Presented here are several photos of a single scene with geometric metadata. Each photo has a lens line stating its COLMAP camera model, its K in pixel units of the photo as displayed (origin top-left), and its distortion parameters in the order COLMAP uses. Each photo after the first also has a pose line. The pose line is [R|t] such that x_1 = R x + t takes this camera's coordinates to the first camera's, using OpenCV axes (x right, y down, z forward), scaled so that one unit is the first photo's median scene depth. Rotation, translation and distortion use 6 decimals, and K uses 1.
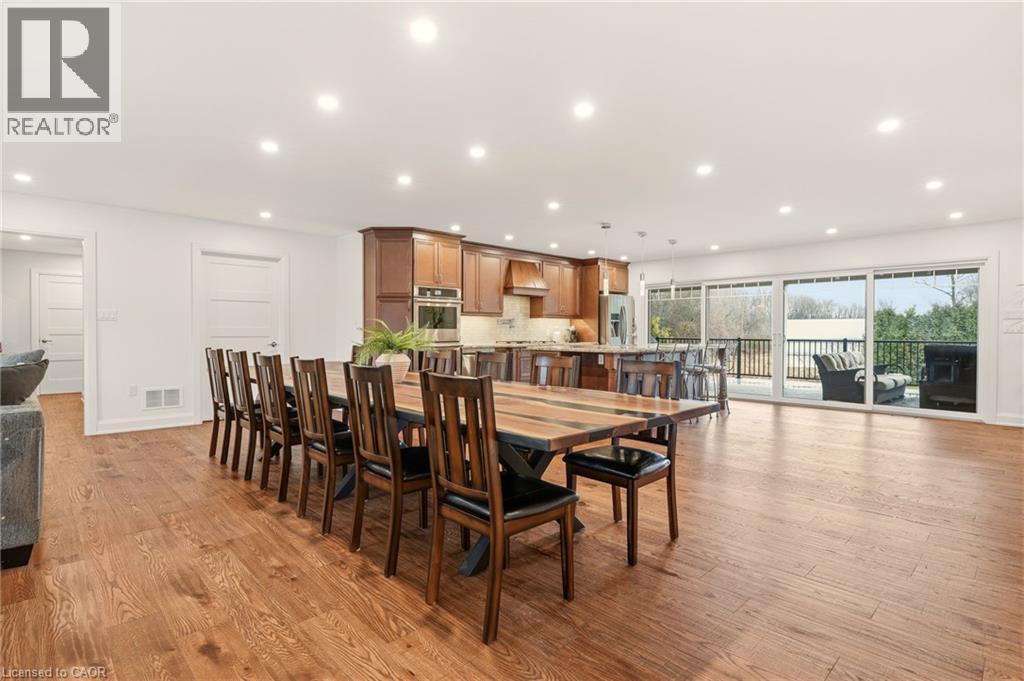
lens RADIAL K [[516.1, 0, 508.4], [0, 516.1, 338.6], [0, 0, 1]] dist [-0.003356, 0.000745]
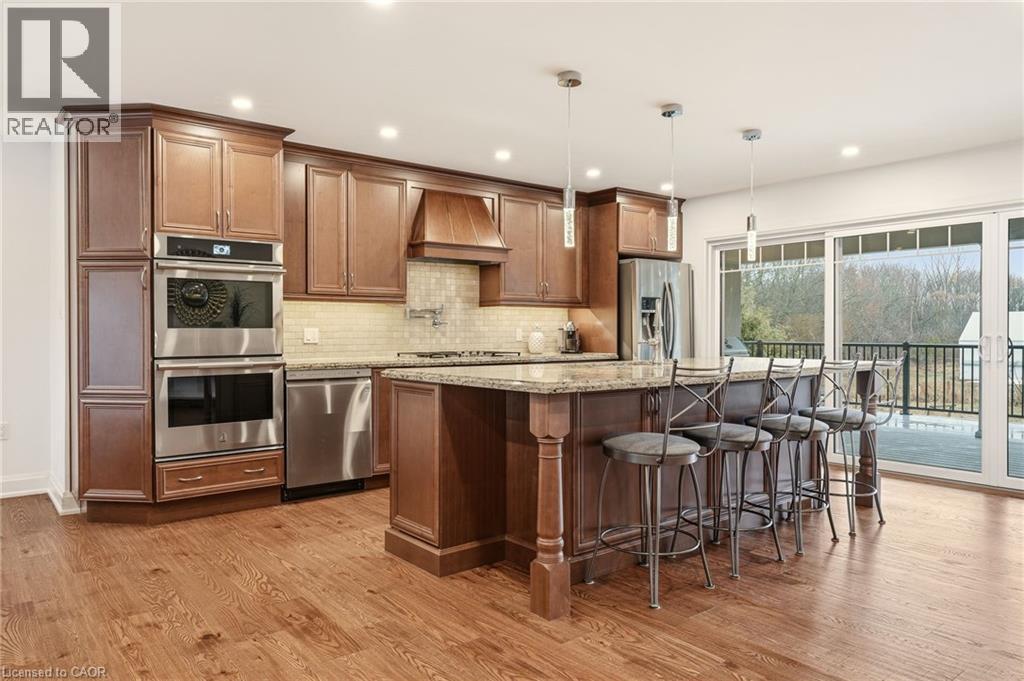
lens RADIAL K [[702.5, 0, 502.7], [0, 702.5, 337.8], [0, 0, 1]] dist [-0.003979, -0.002522]
pose [[0.994844, -0.000310, -0.101421, 0.136858], [-0.000040, 0.999994, -0.003453, -0.006265], [0.101422, 0.003439, 0.994838, 0.305884]]
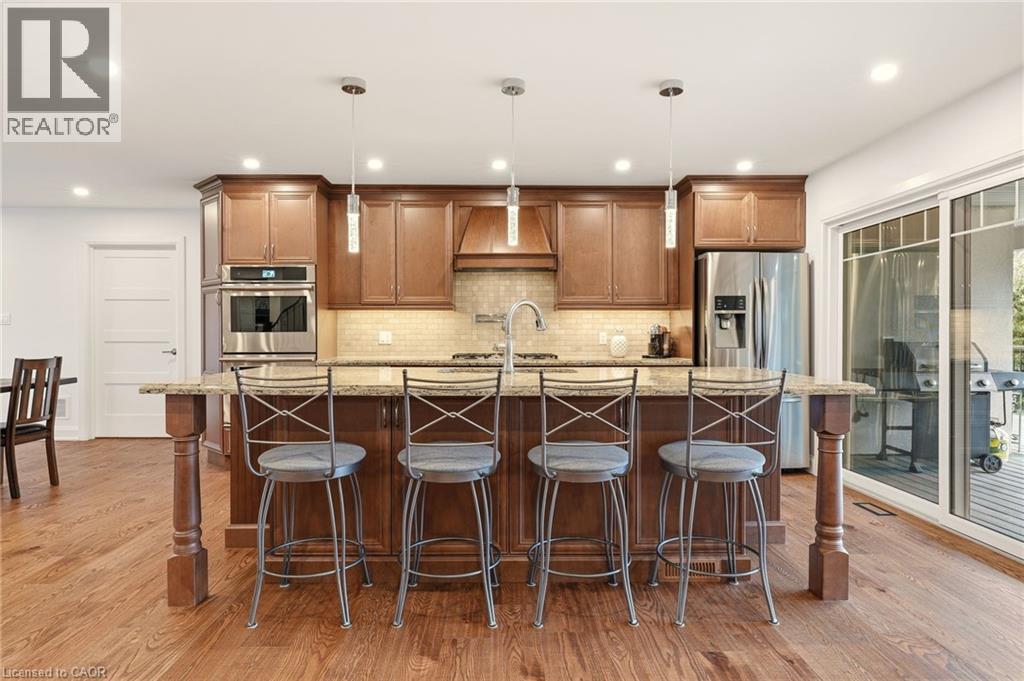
lens RADIAL K [[589.5, 0, 509.8], [0, 589.5, 337.0], [0, 0, 1]] dist [-0.002985, 0.000151]
pose [[0.728545, 0.004007, -0.684986, 0.432755], [-0.008978, 0.999953, -0.003698, -0.009981], [0.684939, 0.008844, 0.728546, 0.522886]]
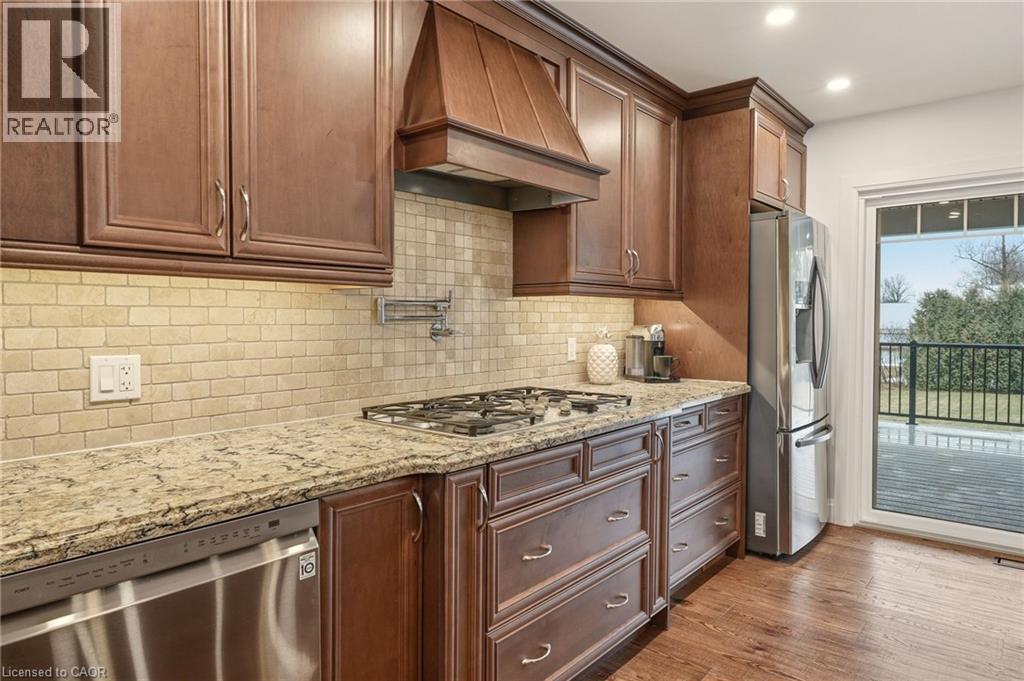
lens RADIAL K [[634.4, 0, 507.3], [0, 634.4, 340.2], [0, 0, 1]] dist [0.001612, 0.001409]
pose [[0.994699, -0.002199, 0.102805, 0.006715], [-0.000125, 0.999745, 0.022591, -0.025026], [-0.102829, -0.022484, 0.994445, 0.691980]]
